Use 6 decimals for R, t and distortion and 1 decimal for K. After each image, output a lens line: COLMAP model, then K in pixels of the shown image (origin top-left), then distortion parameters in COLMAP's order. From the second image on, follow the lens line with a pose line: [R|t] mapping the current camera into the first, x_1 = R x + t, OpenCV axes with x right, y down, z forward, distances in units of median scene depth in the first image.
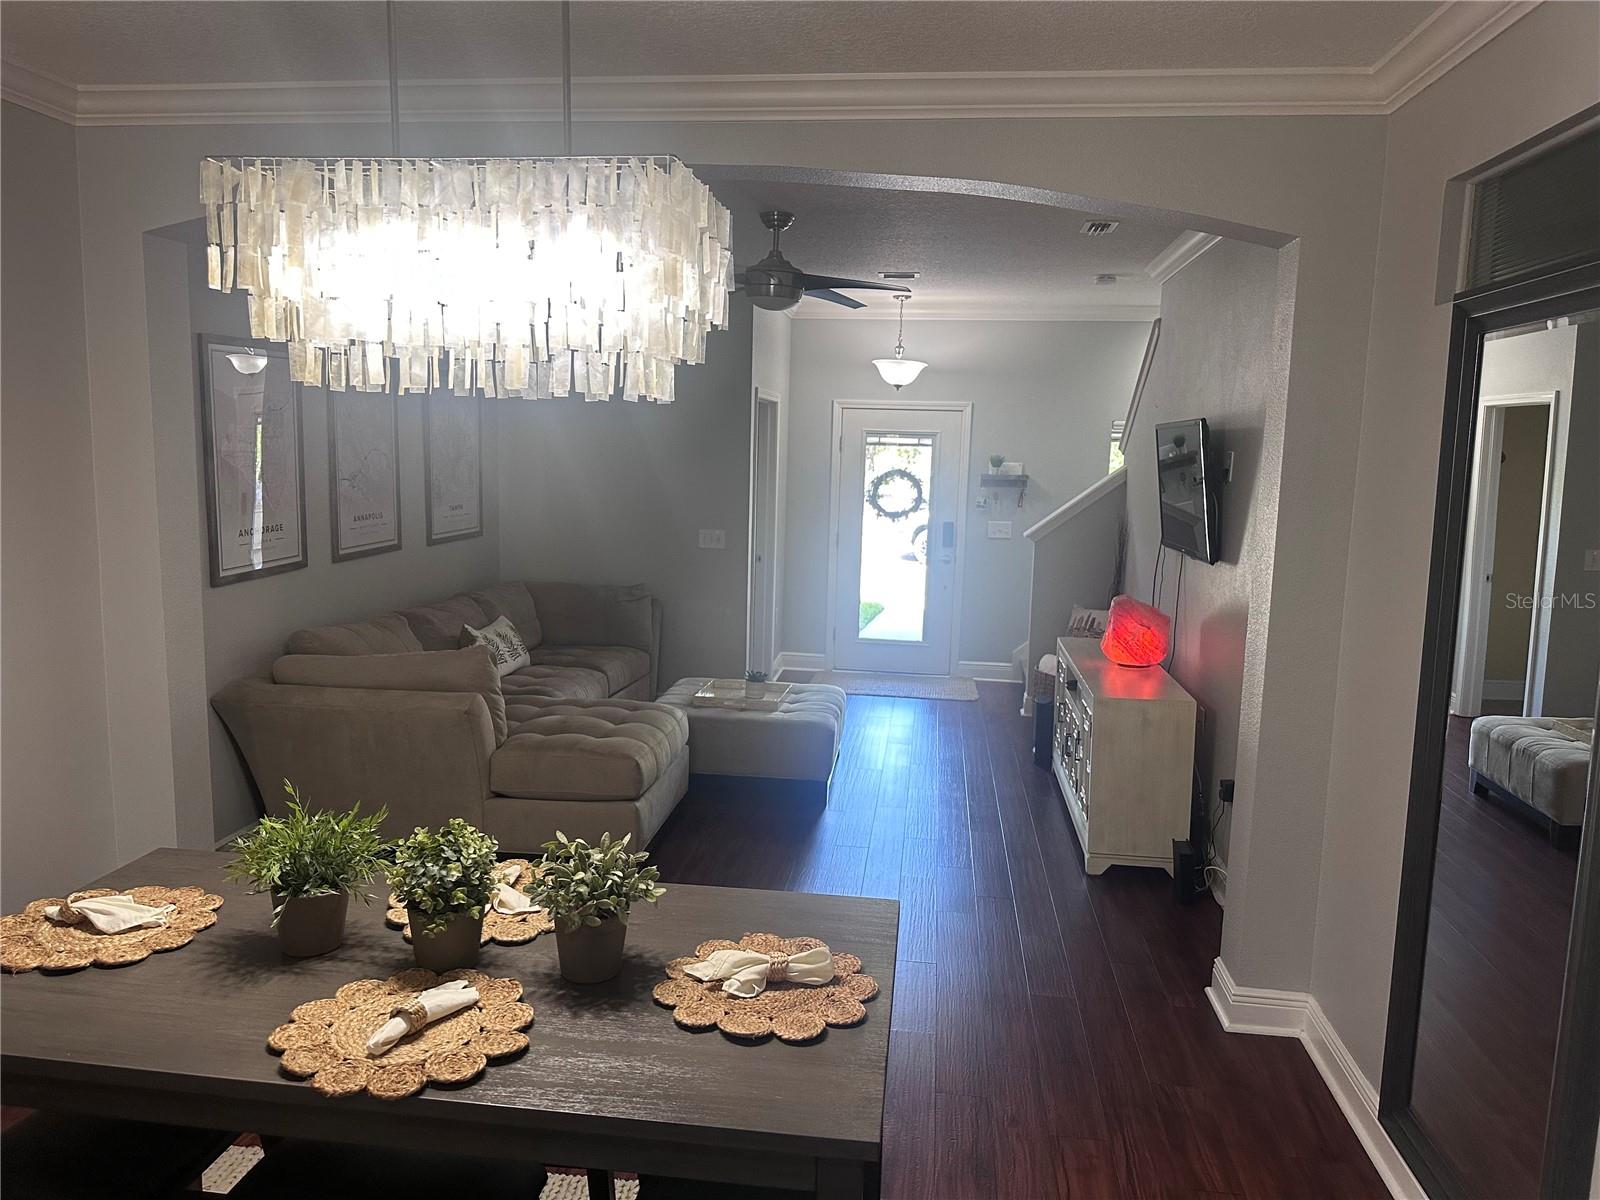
lens RADIAL K [[1150.2, 0, 795.7], [0, 1150.2, 600.9], [0, 0, 1]] dist [0.069098, -0.095872]
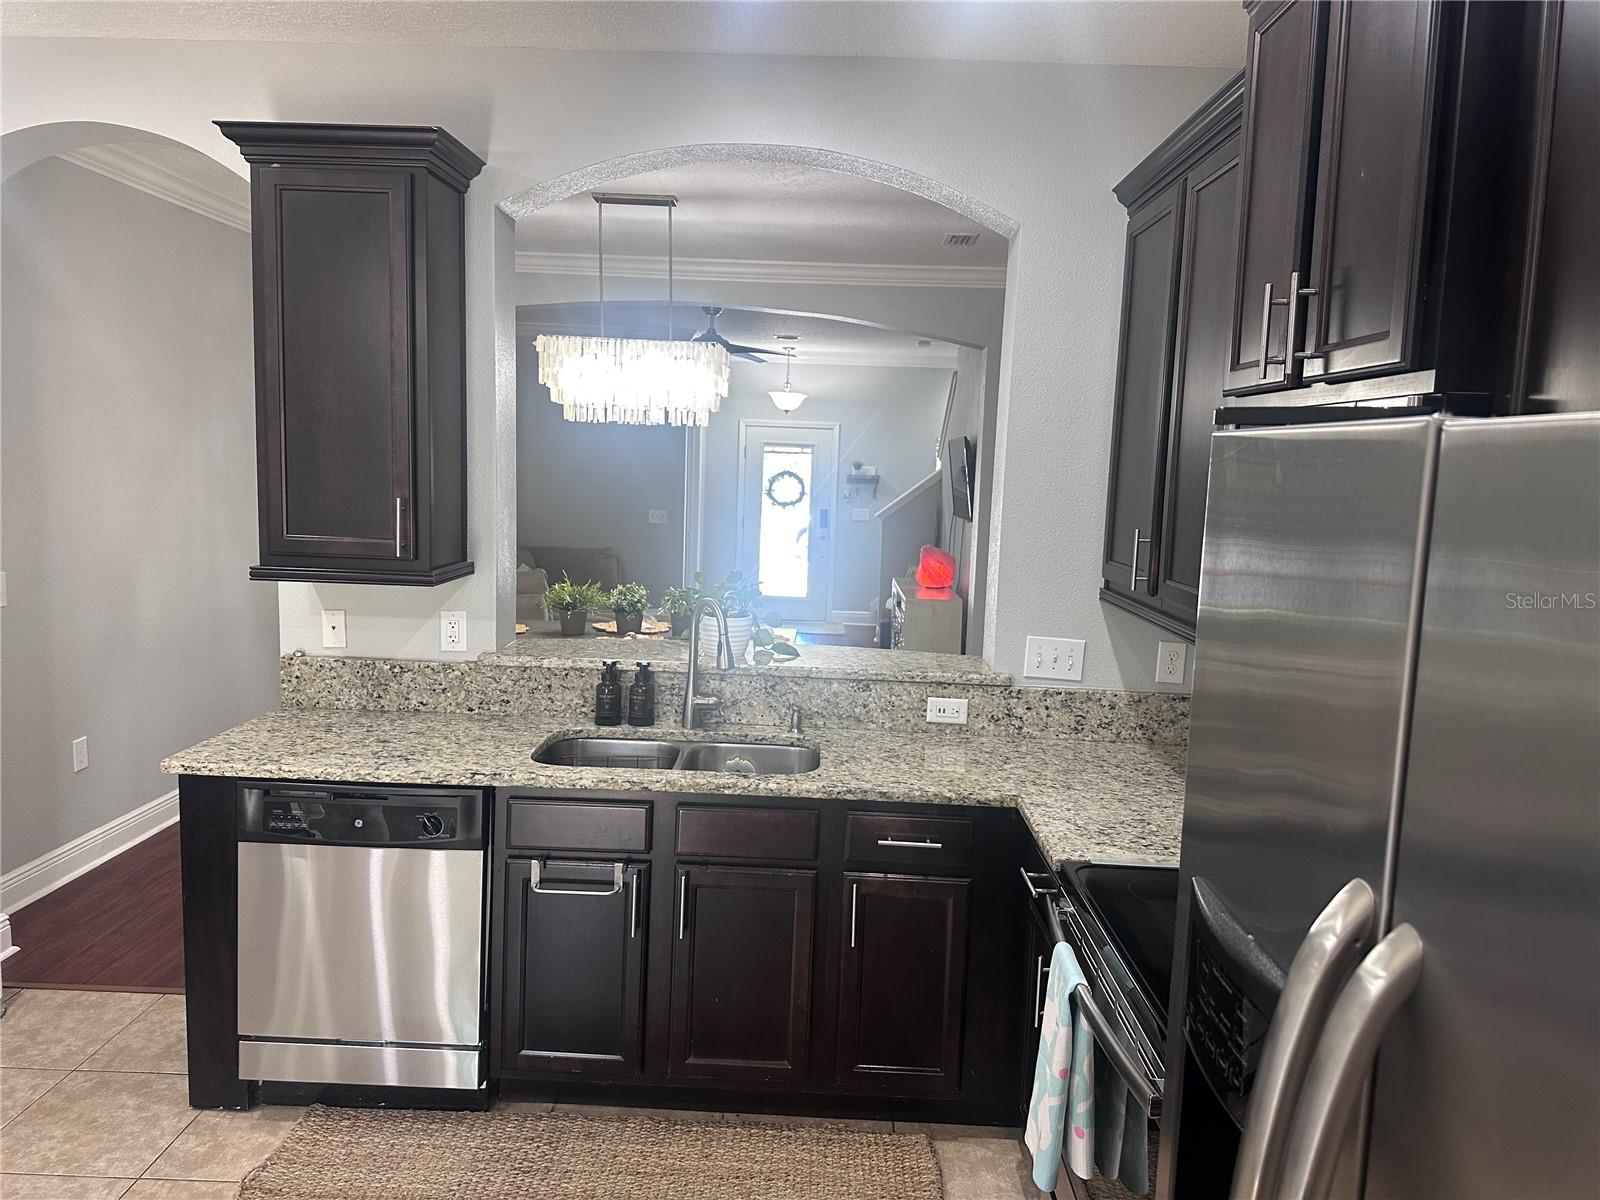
lens RADIAL K [[1150.2, 0, 805.3], [0, 1150.2, 592.6], [0, 0, 1]] dist [0.069098, -0.095872]
pose [[0.993947, -0.005525, 0.109725, -0.041320], [0.007671, 0.999787, -0.019145, 0.058280], [-0.109596, 0.019871, 0.993778, -0.367833]]
